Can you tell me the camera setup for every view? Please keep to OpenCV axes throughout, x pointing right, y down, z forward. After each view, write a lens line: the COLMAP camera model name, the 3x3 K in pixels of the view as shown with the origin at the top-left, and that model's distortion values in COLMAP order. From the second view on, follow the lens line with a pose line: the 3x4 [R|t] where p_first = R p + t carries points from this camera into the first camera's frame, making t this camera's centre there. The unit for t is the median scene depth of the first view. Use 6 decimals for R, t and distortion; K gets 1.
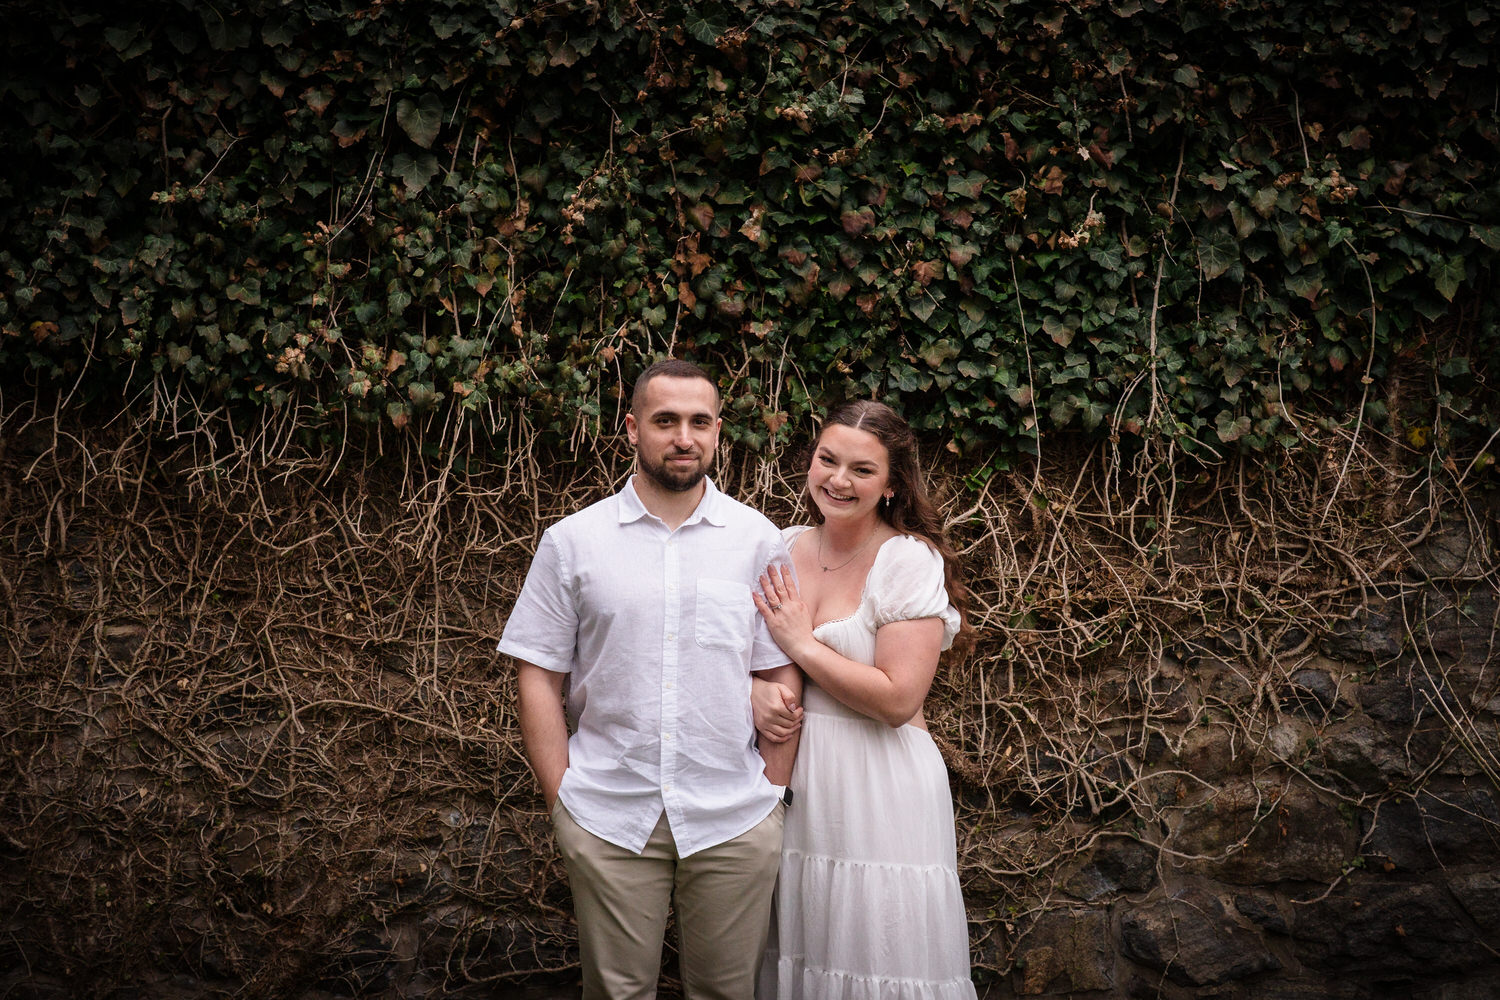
lens RADIAL K [[2203.6, 0, 772.0], [0, 2203.6, 516.9], [0, 0, 1]] dist [-0.157976, 1.133240]
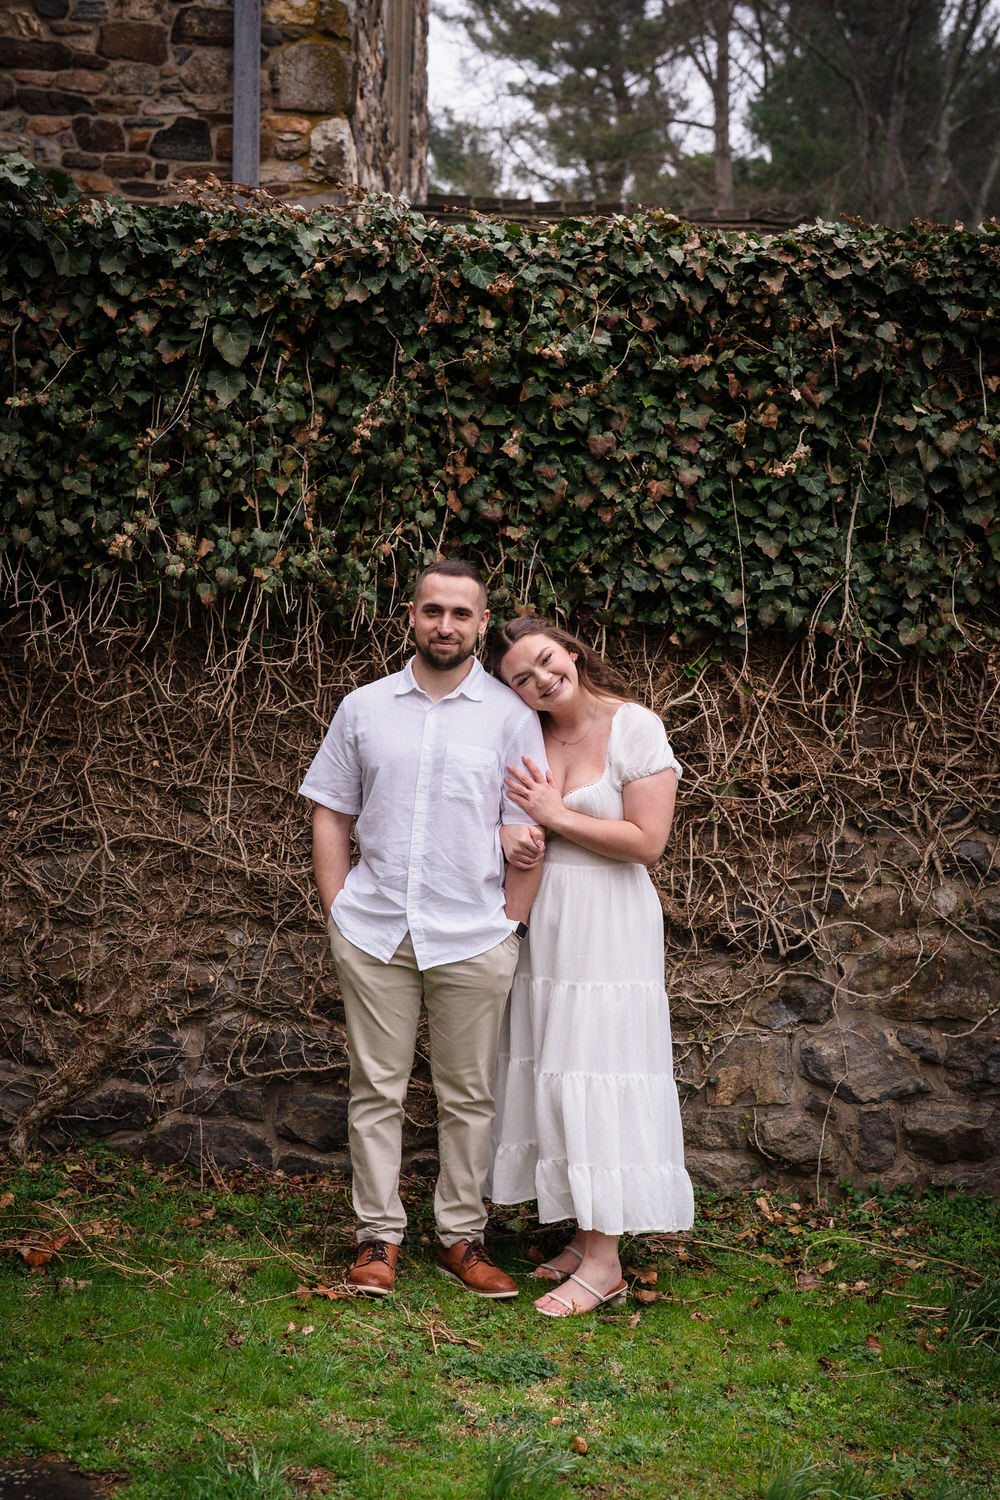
lens RADIAL K [[2201.9, 0, 518.2], [0, 2201.9, 800.7], [0, 0, 1]] dist [-0.147781, 1.043764]
pose [[0.999203, 0.039788, 0.003354, -0.001927], [-0.039905, 0.997996, 0.049114, -0.000104], [-0.001394, -0.049209, 0.998788, -0.180860]]
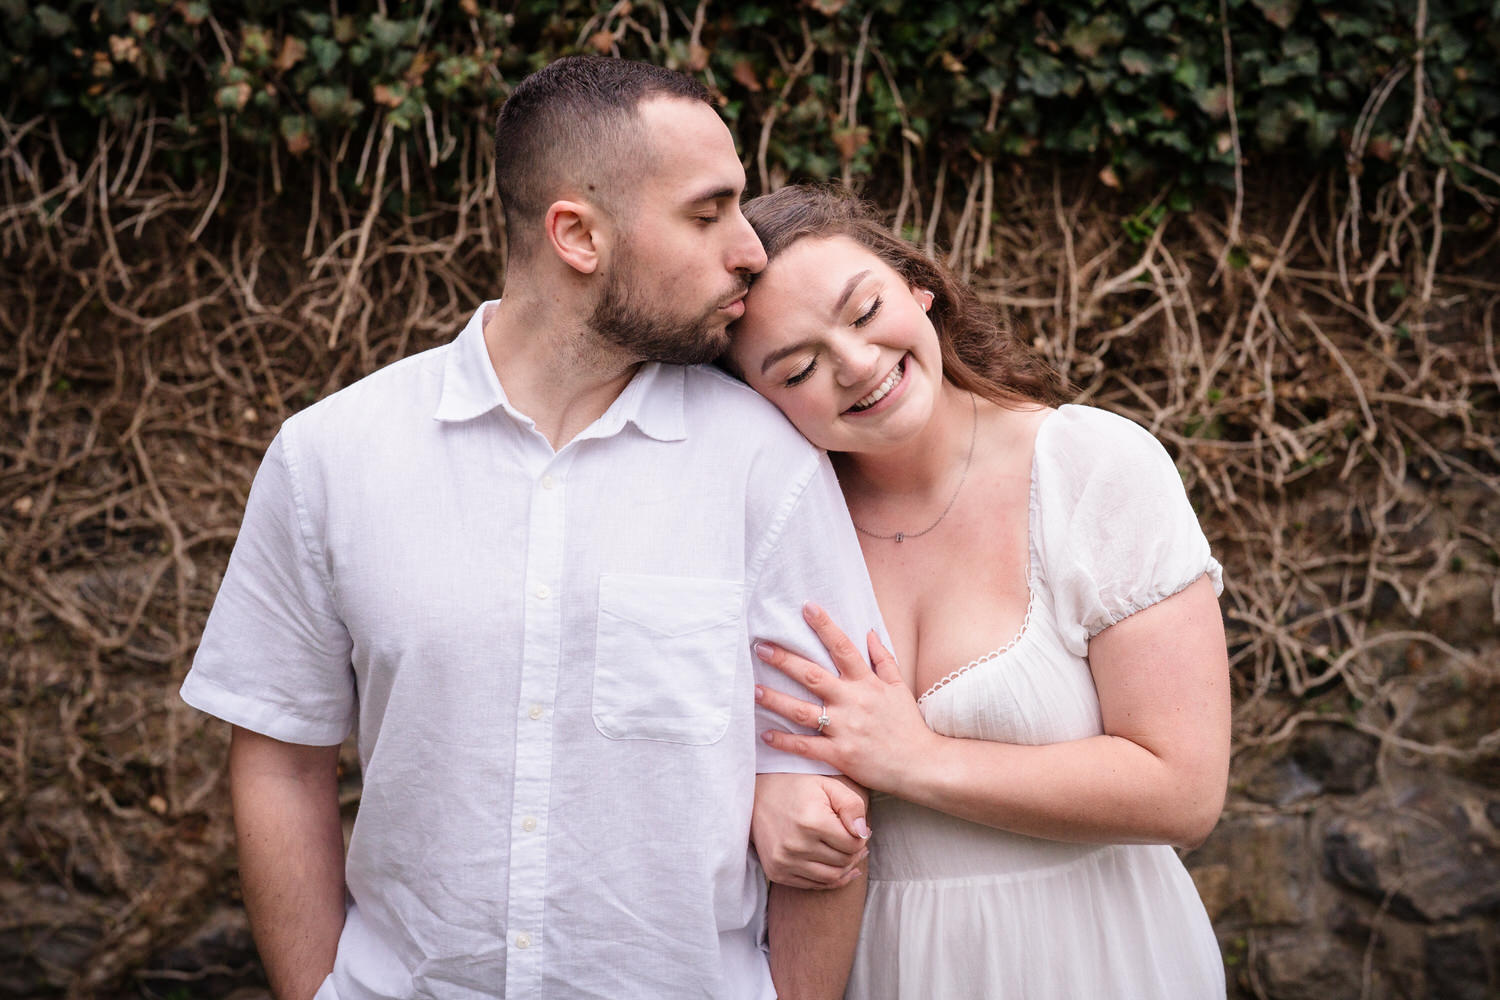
lens RADIAL K [[2203.6, 0, 772.0], [0, 2203.6, 516.9], [0, 0, 1]] dist [-0.157976, 1.133240]
pose [[0.999377, 0.004886, -0.034959, 0.001533], [0.001360, 0.984307, 0.176457, -0.048563], [0.035273, -0.176395, 0.983687, 0.309267]]
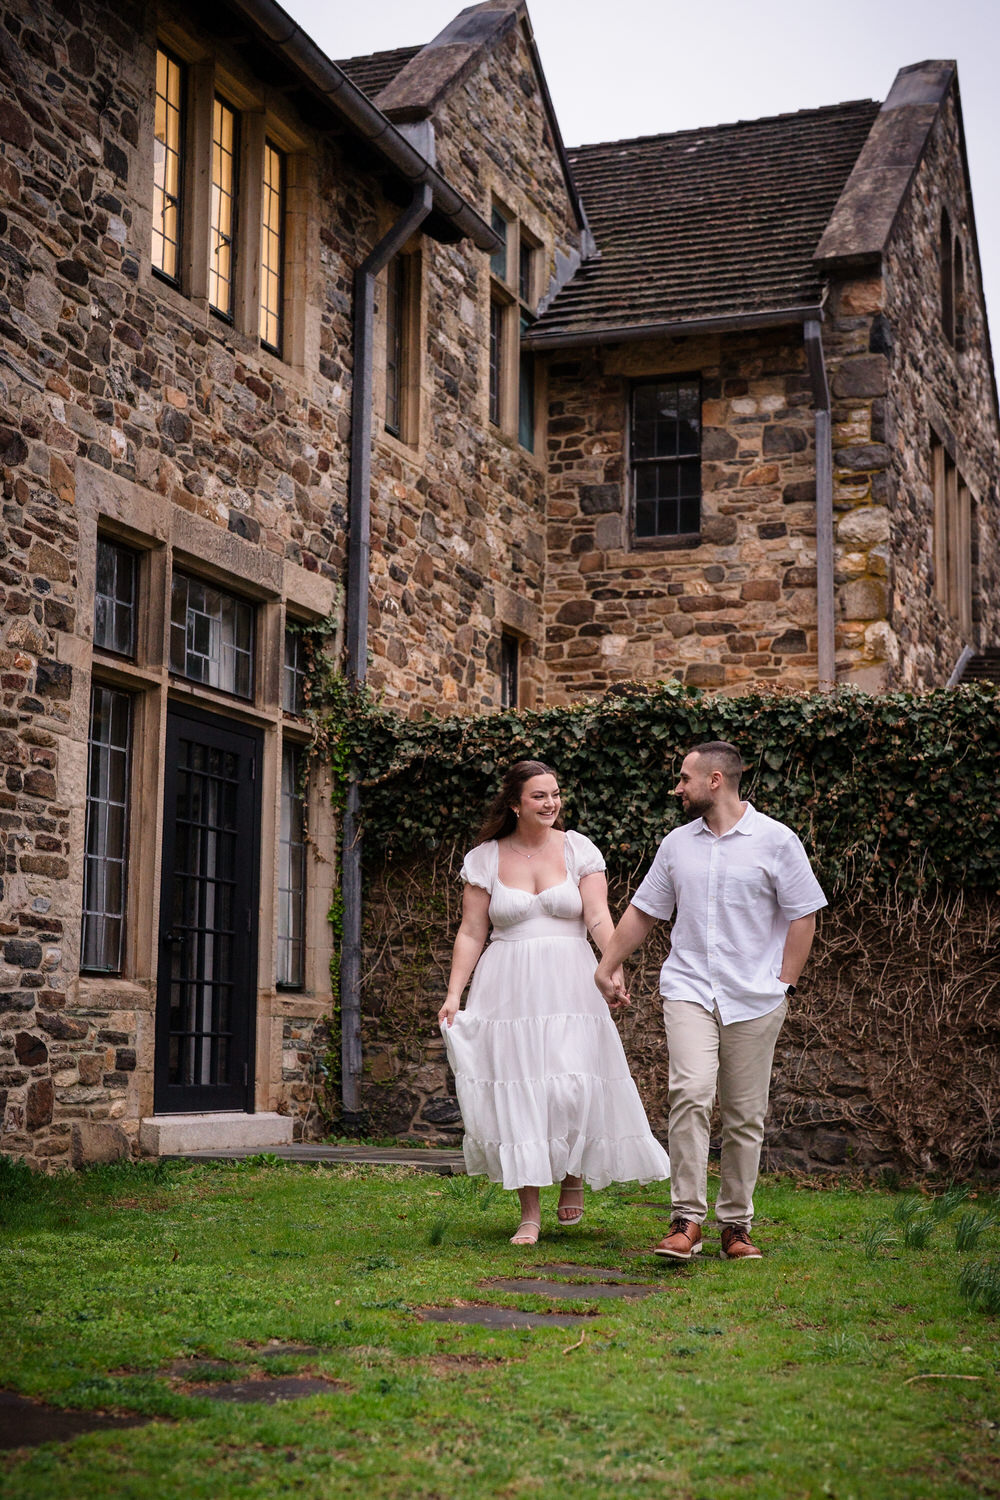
lens RADIAL K [[2203.6, 0, 500.0], [0, 2203.6, 750.0], [0, 0, 1]] dist [-0.157976, 1.133240]
pose [[0.941733, -0.025013, -0.335429, 0.368177], [-0.027021, 0.988382, -0.149568, 0.180567], [0.335274, 0.149917, 0.930116, -1.360727]]
